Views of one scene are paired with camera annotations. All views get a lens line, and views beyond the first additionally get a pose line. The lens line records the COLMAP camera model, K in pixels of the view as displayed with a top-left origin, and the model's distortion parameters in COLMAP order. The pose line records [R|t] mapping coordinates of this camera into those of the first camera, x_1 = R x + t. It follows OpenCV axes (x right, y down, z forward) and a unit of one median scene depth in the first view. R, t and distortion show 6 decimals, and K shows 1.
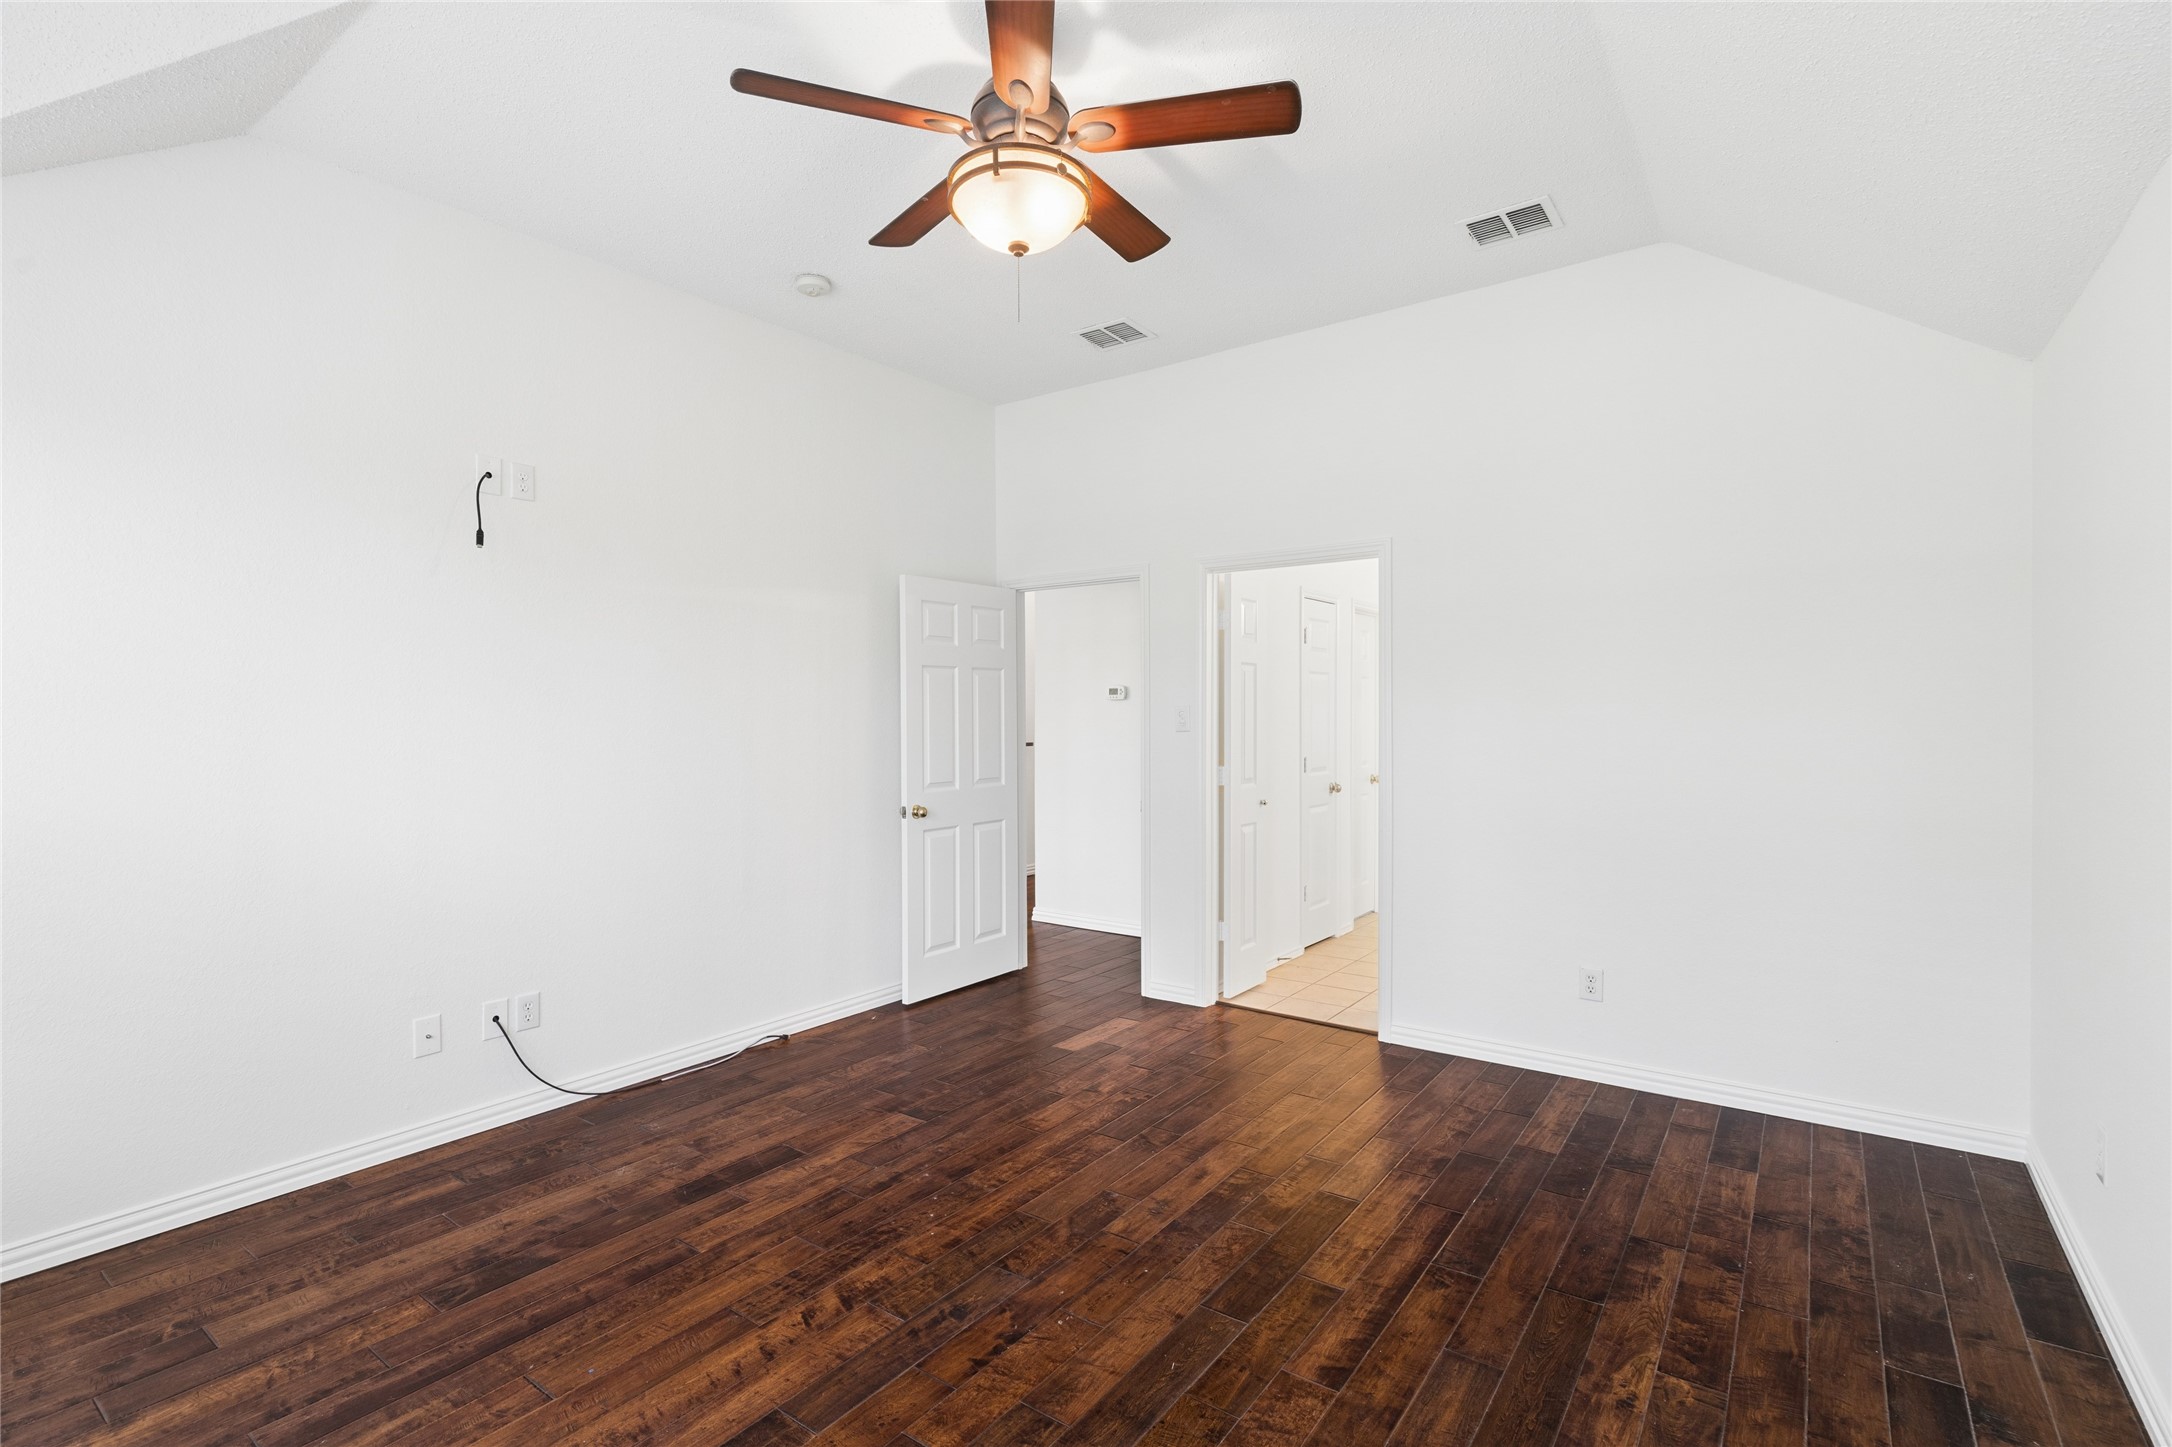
lens RADIAL K [[1013.9, 0, 1086.0], [0, 1013.9, 723.5], [0, 0, 1]] dist [-0.001947, 0.000065]
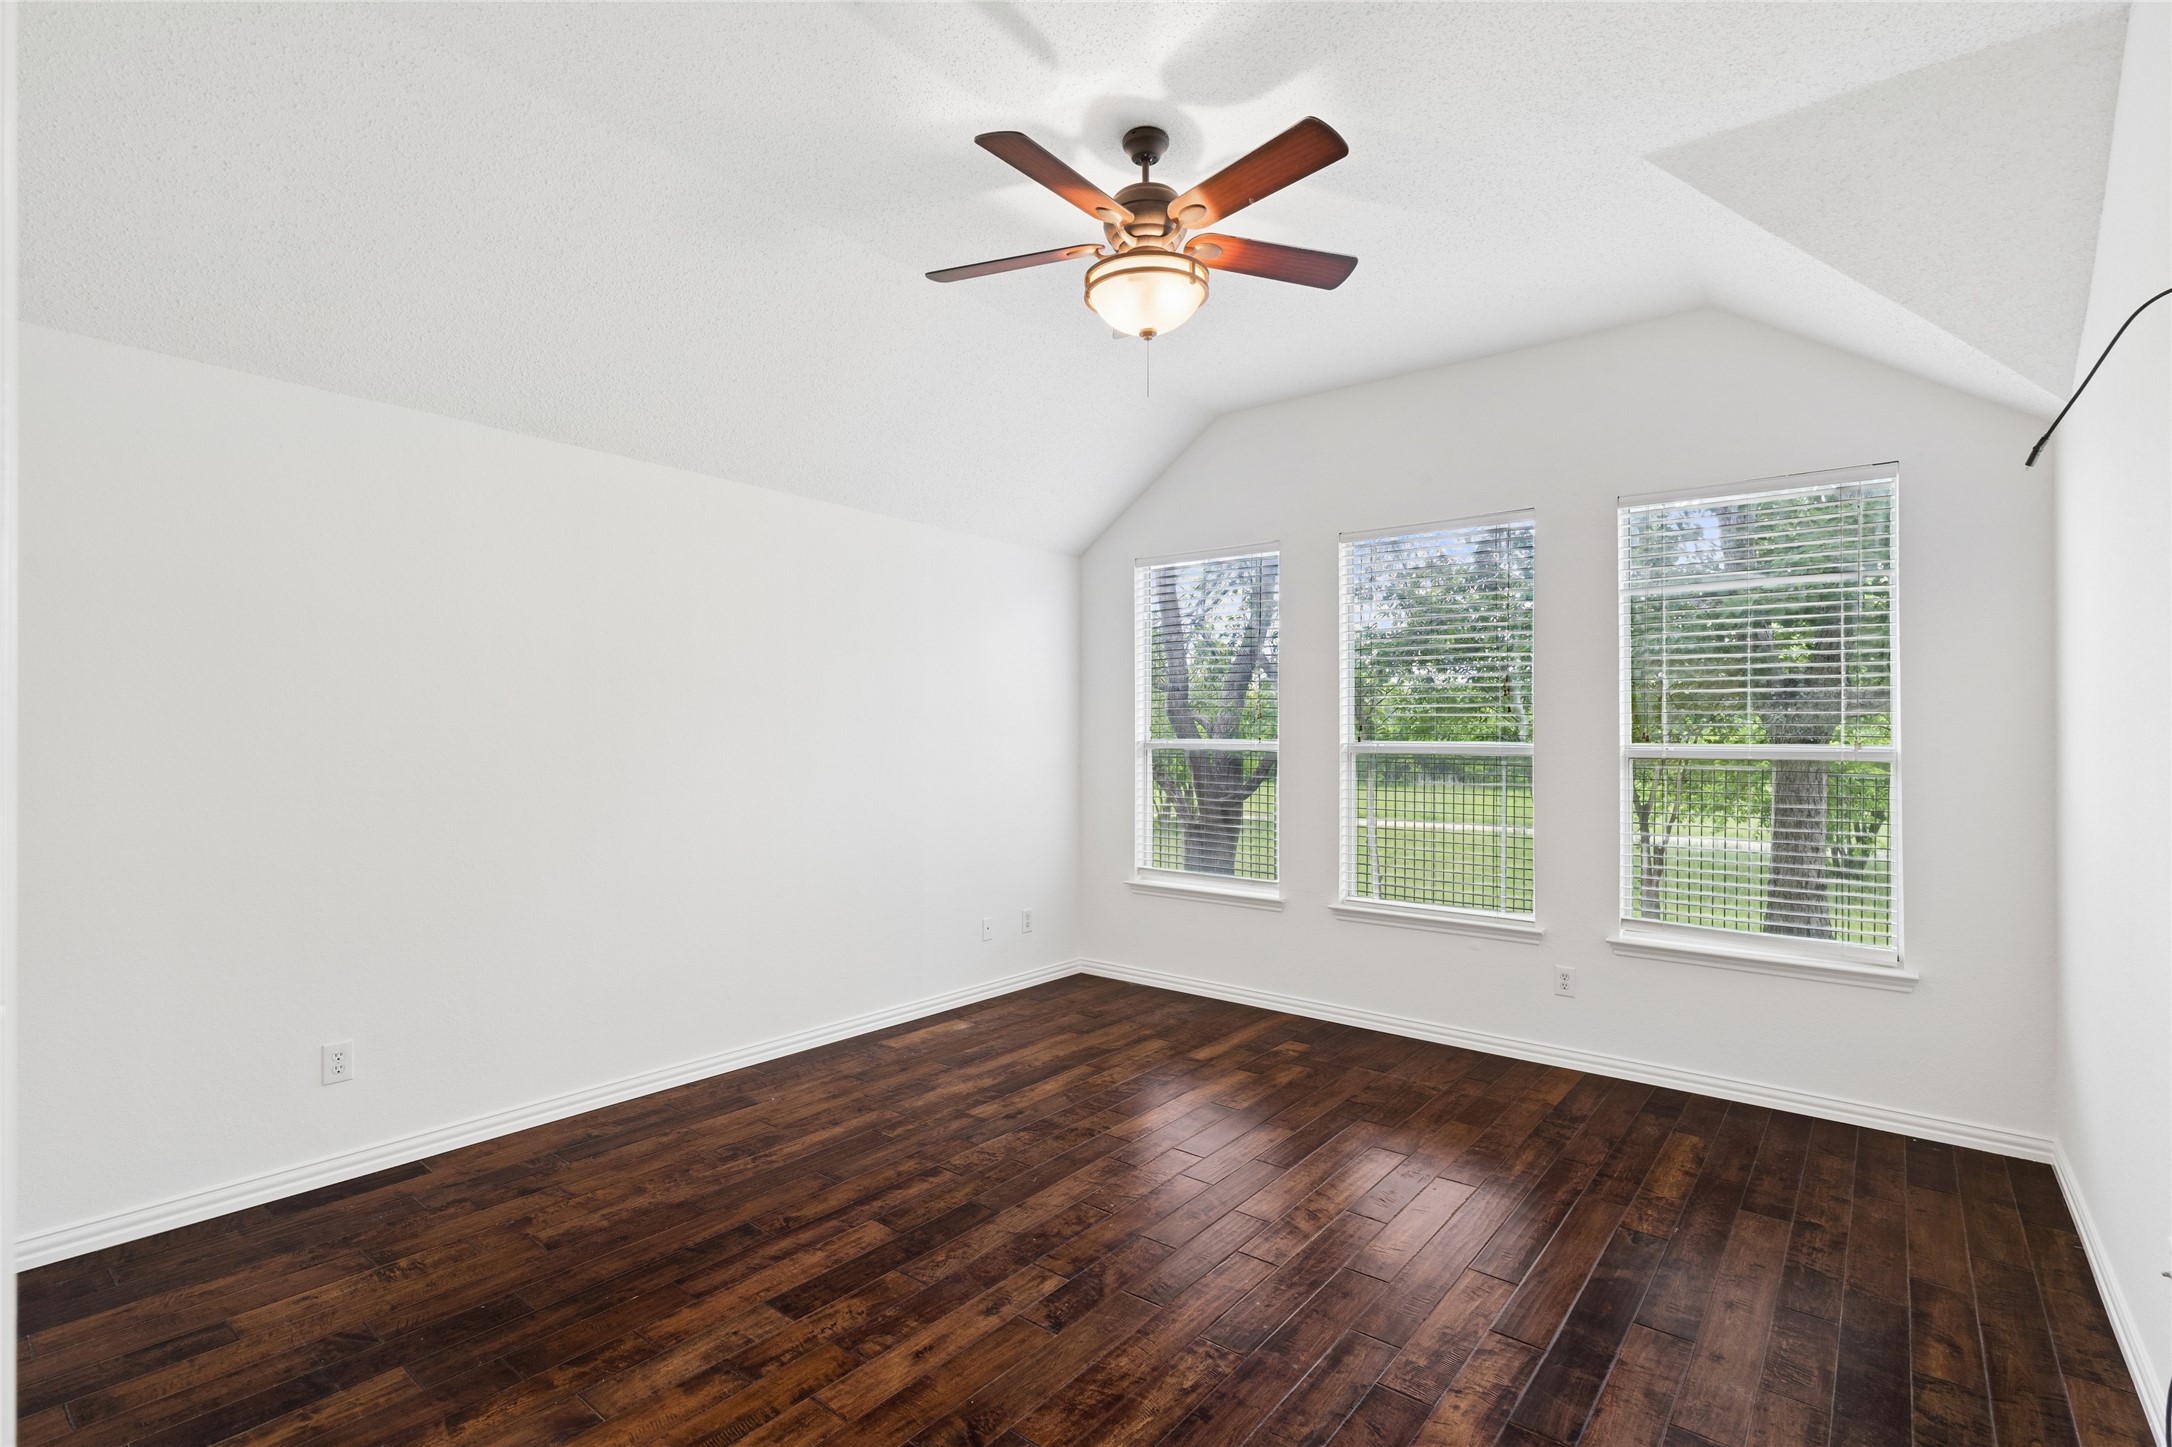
lens RADIAL K [[1013.9, 0, 1086.0], [0, 1013.9, 723.5], [0, 0, 1]] dist [-0.001947, 0.000065]
pose [[-0.998939, -0.001144, 0.046032, -0.043250], [-0.001397, 0.999984, -0.005472, -0.015842], [-0.046025, -0.005530, -0.998925, 1.928474]]
